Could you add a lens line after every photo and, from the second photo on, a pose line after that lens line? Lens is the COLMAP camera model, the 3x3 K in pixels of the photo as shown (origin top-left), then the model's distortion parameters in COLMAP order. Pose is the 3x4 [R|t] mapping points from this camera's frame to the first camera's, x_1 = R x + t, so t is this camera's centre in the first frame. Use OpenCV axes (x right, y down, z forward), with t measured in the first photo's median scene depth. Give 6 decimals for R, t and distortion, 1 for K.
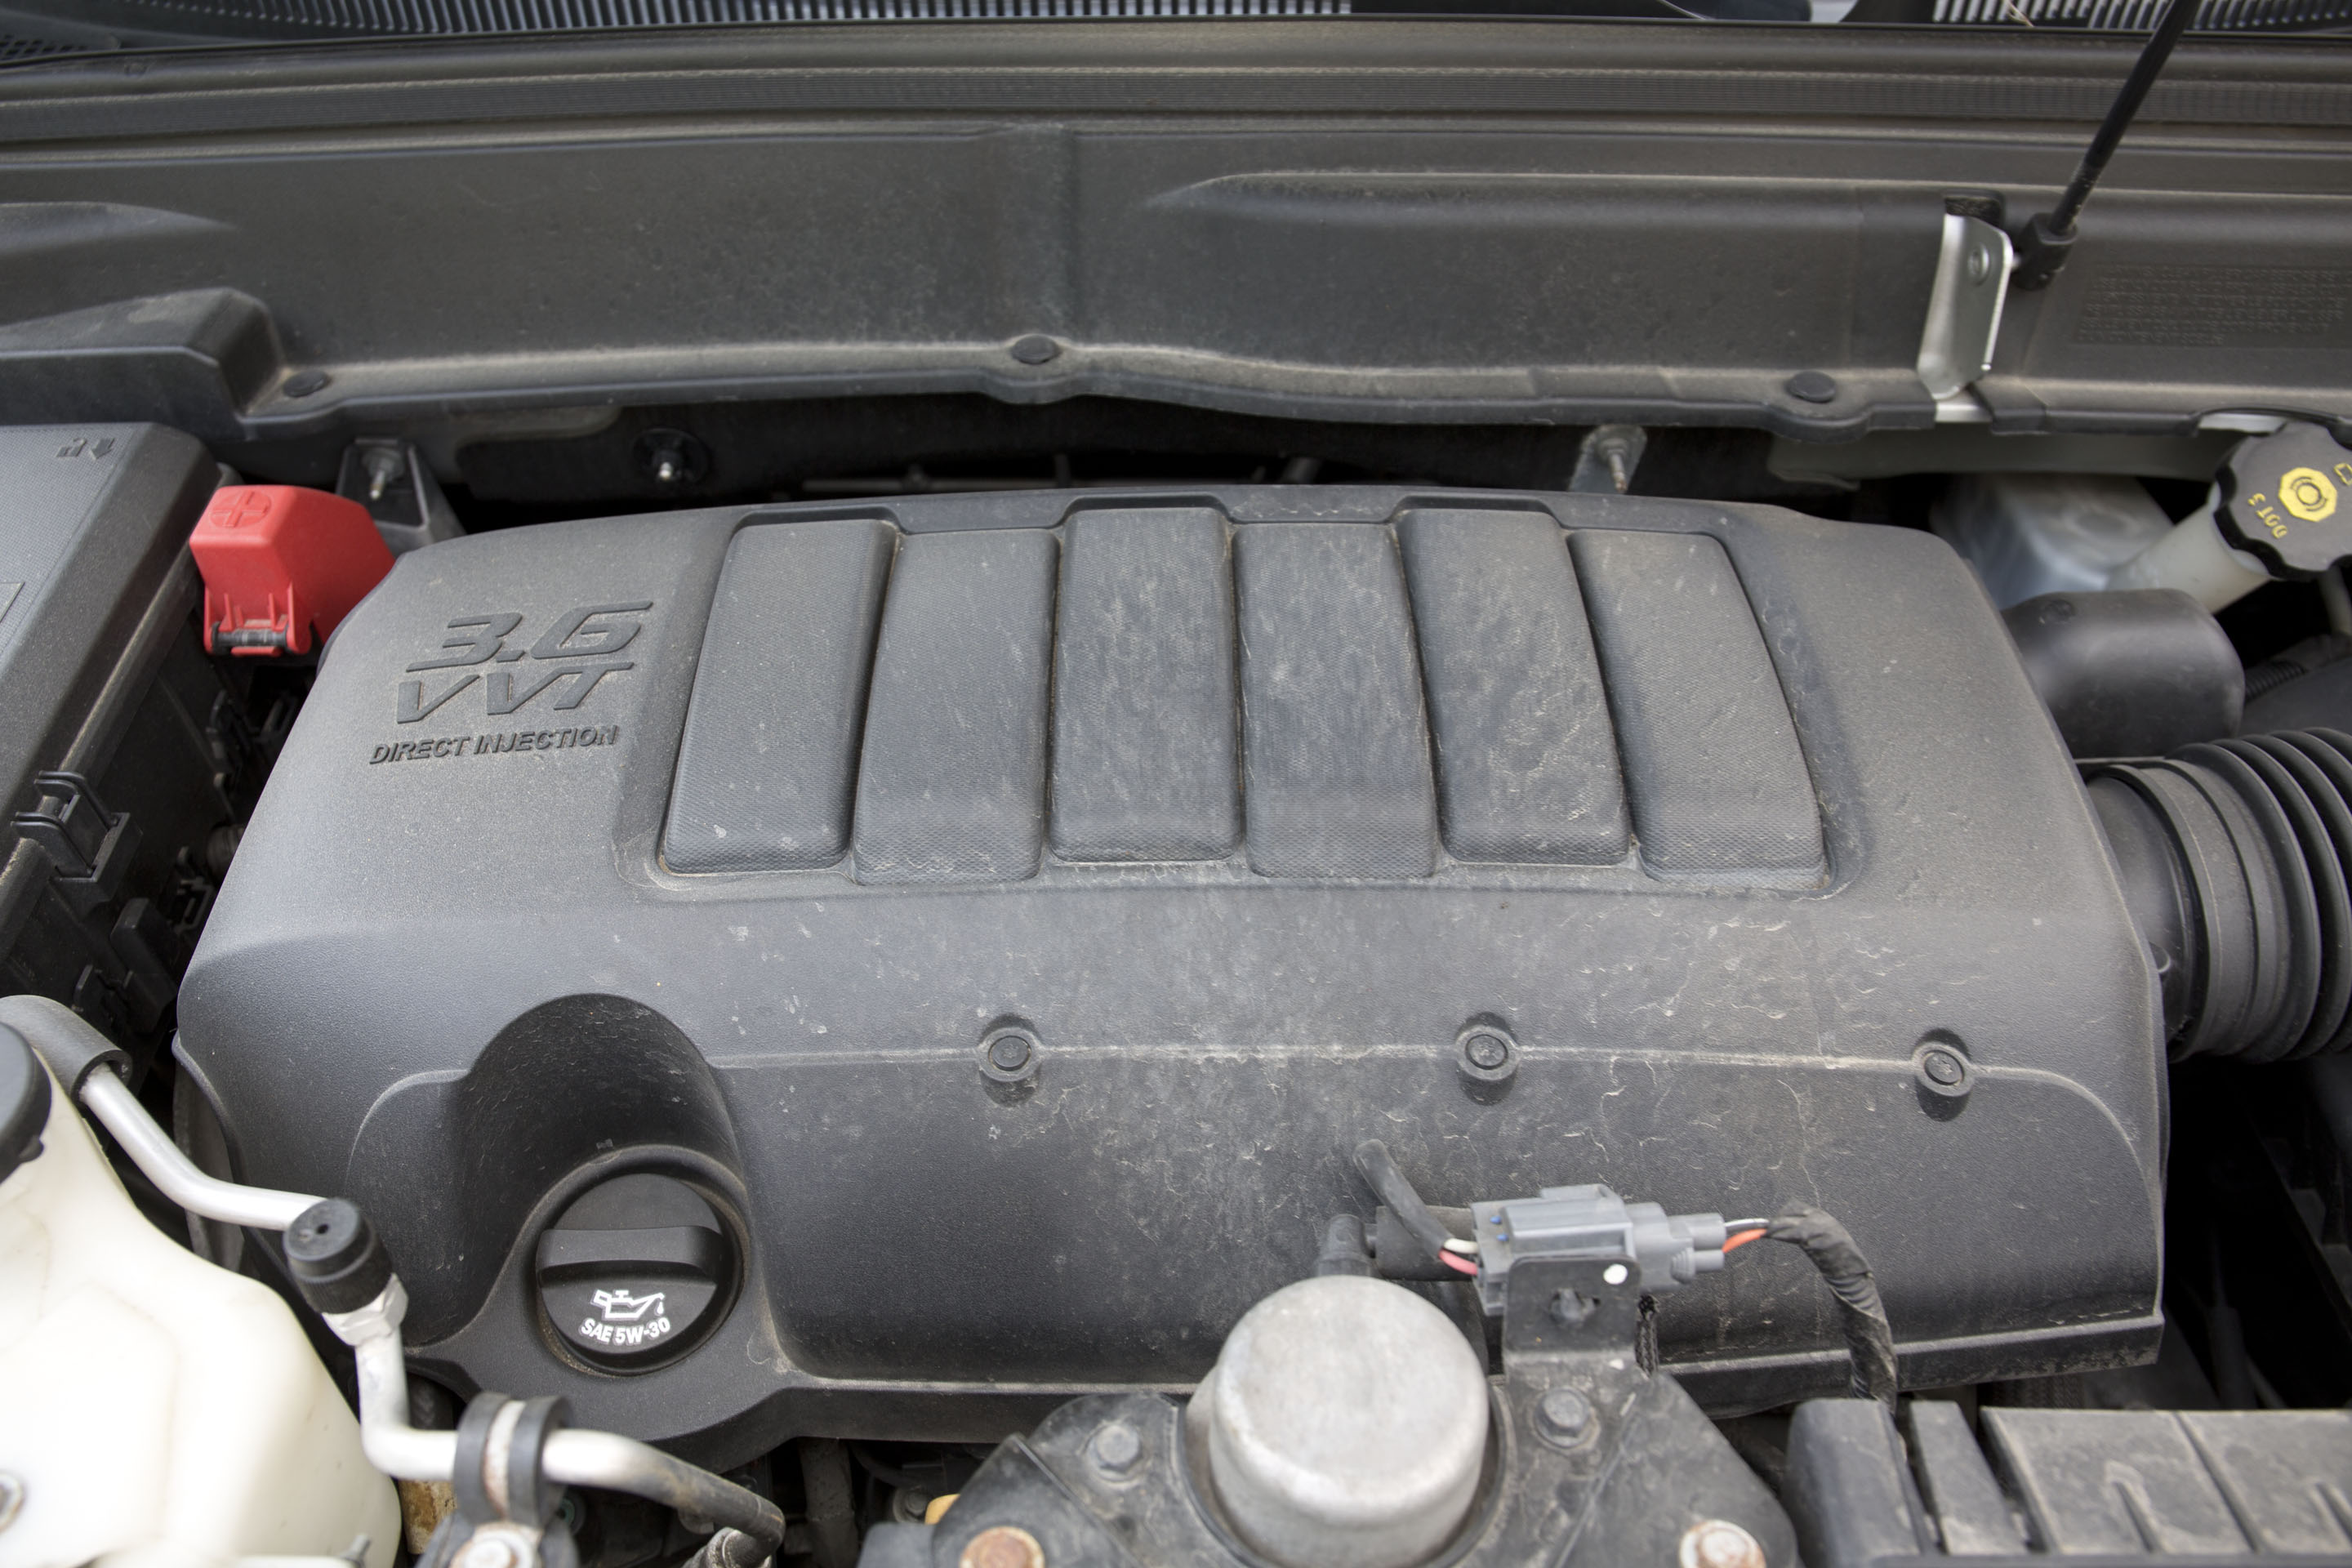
lens RADIAL K [[1893.3, 0, 1183.8], [0, 1893.3, 779.5], [0, 0, 1]] dist [-0.058187, 0.008988]
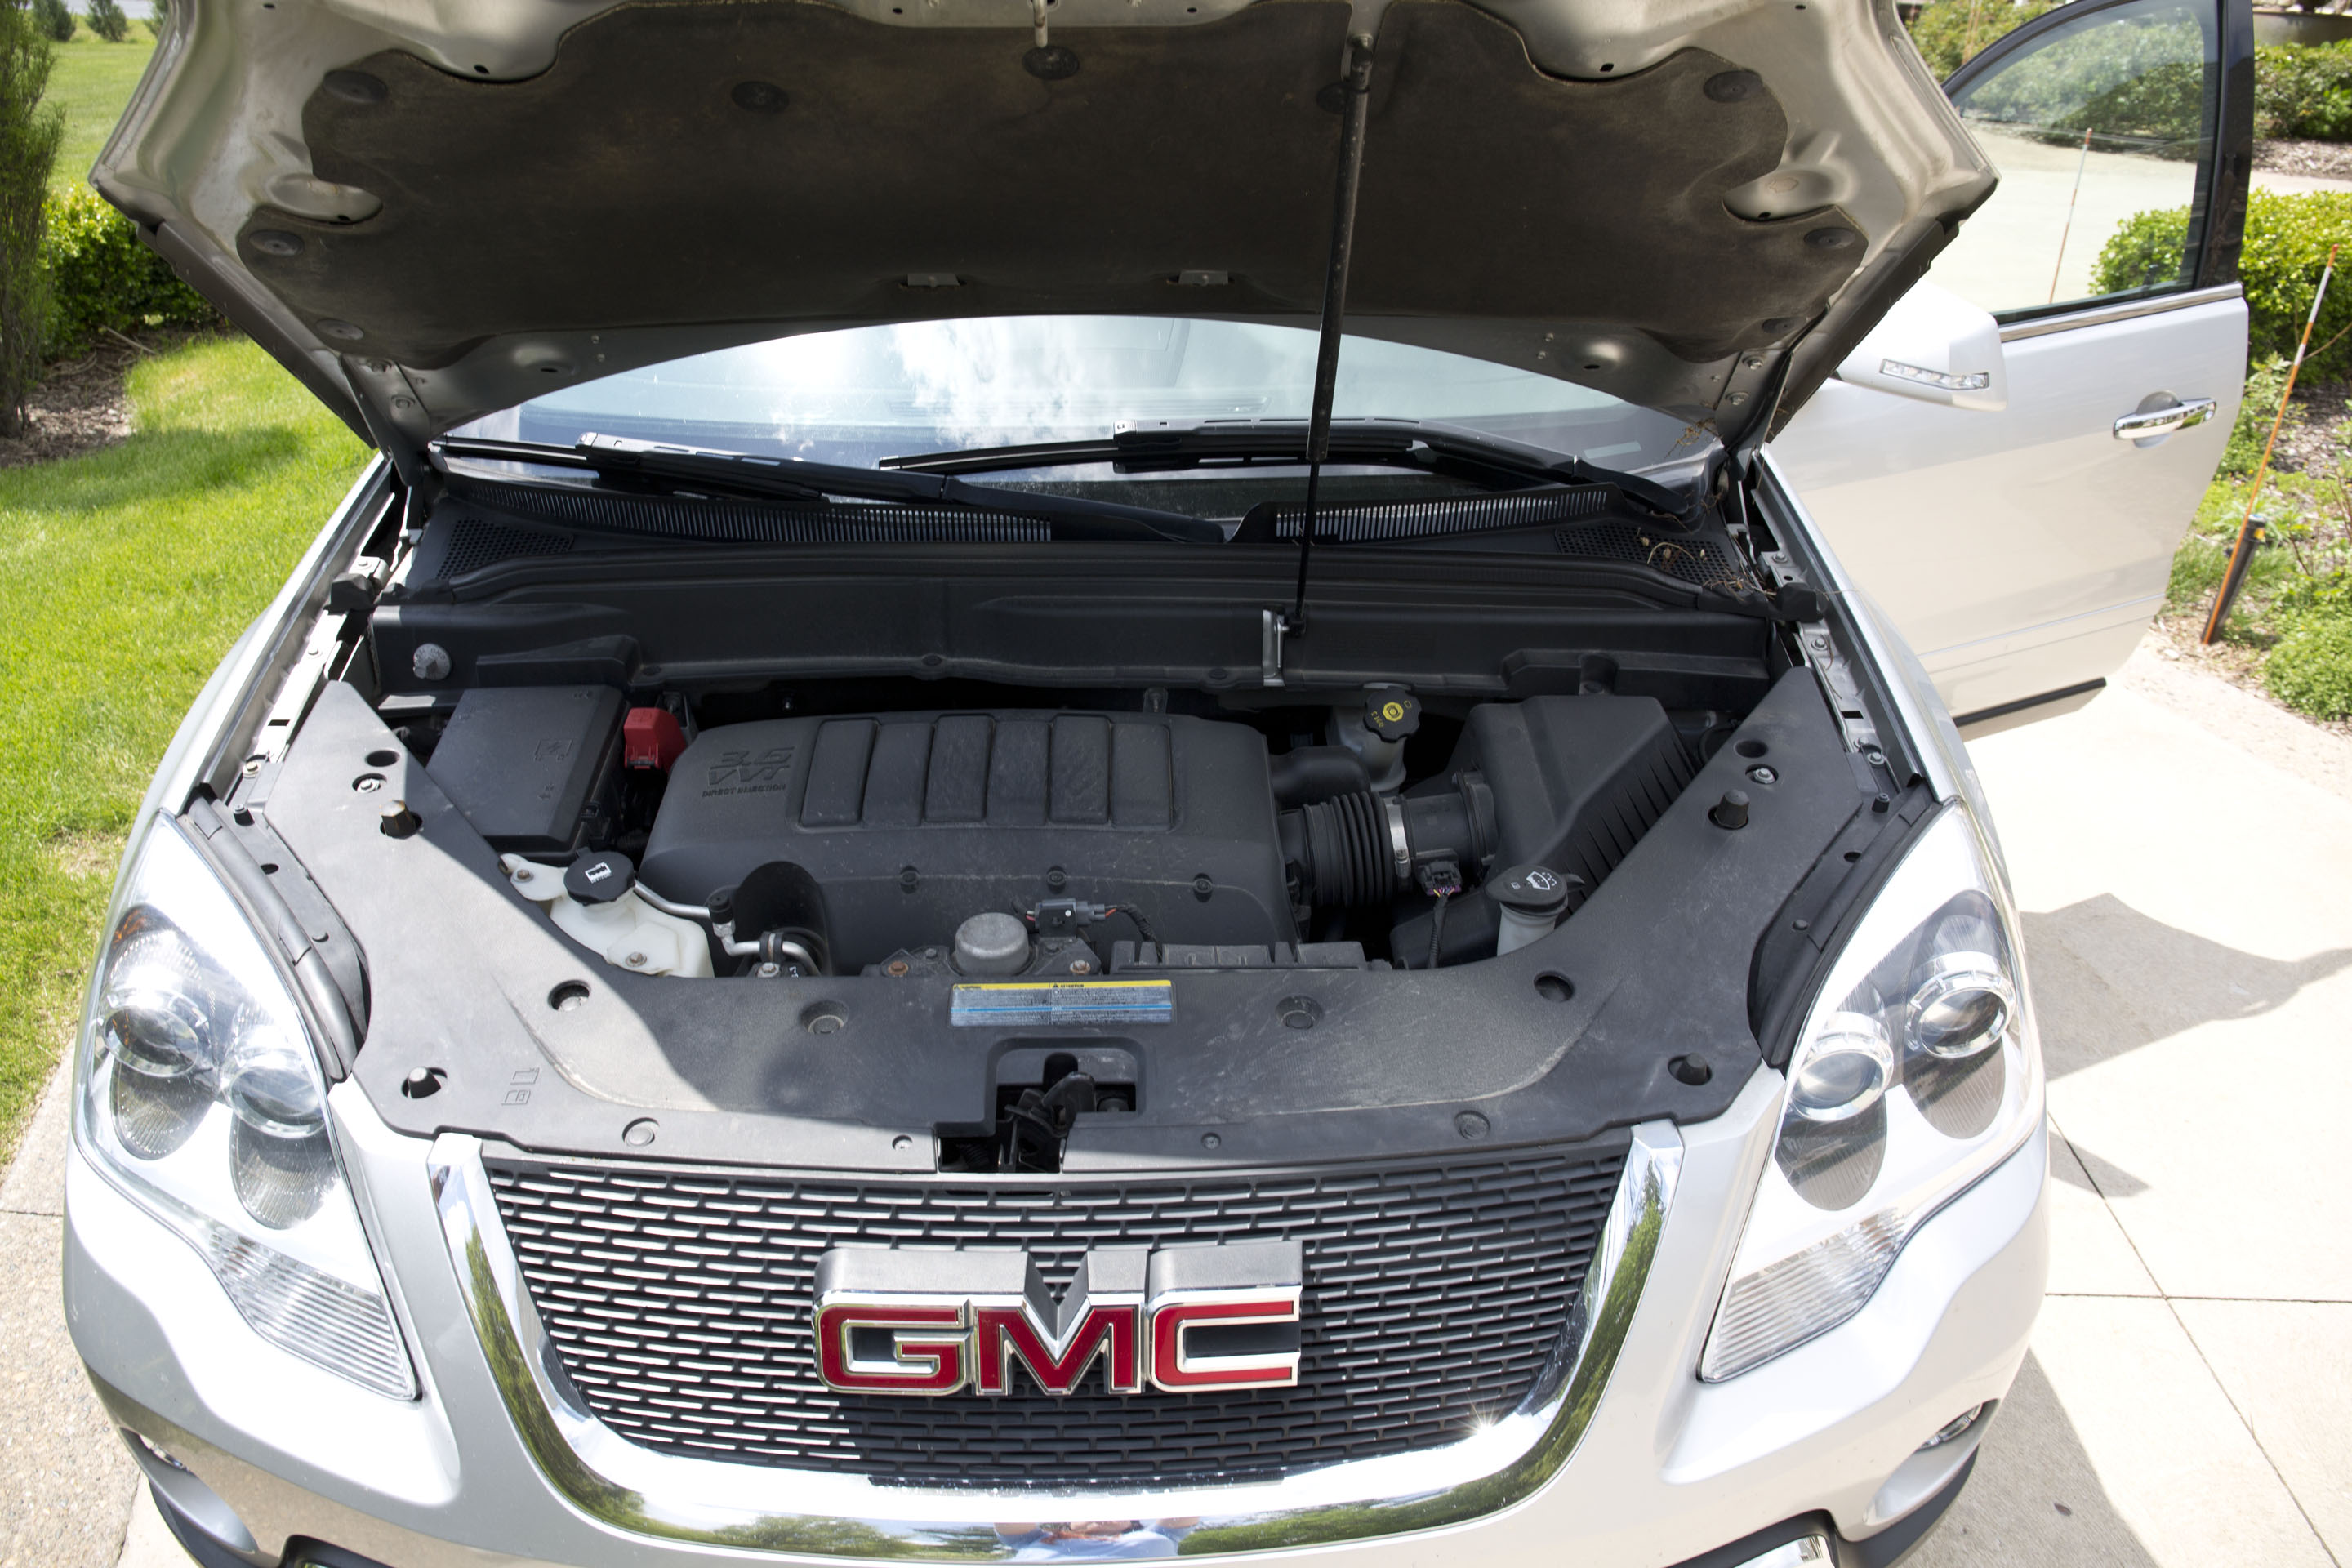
lens RADIAL K [[1620.2, 0, 1165.9], [0, 1620.2, 783.4], [0, 0, 1]] dist [-0.038496, 0.023180]
pose [[0.999745, -0.000377, 0.022590, 0.245679], [0.003235, 0.991948, -0.126608, 0.289201], [-0.022360, 0.126649, 0.991696, -1.537619]]
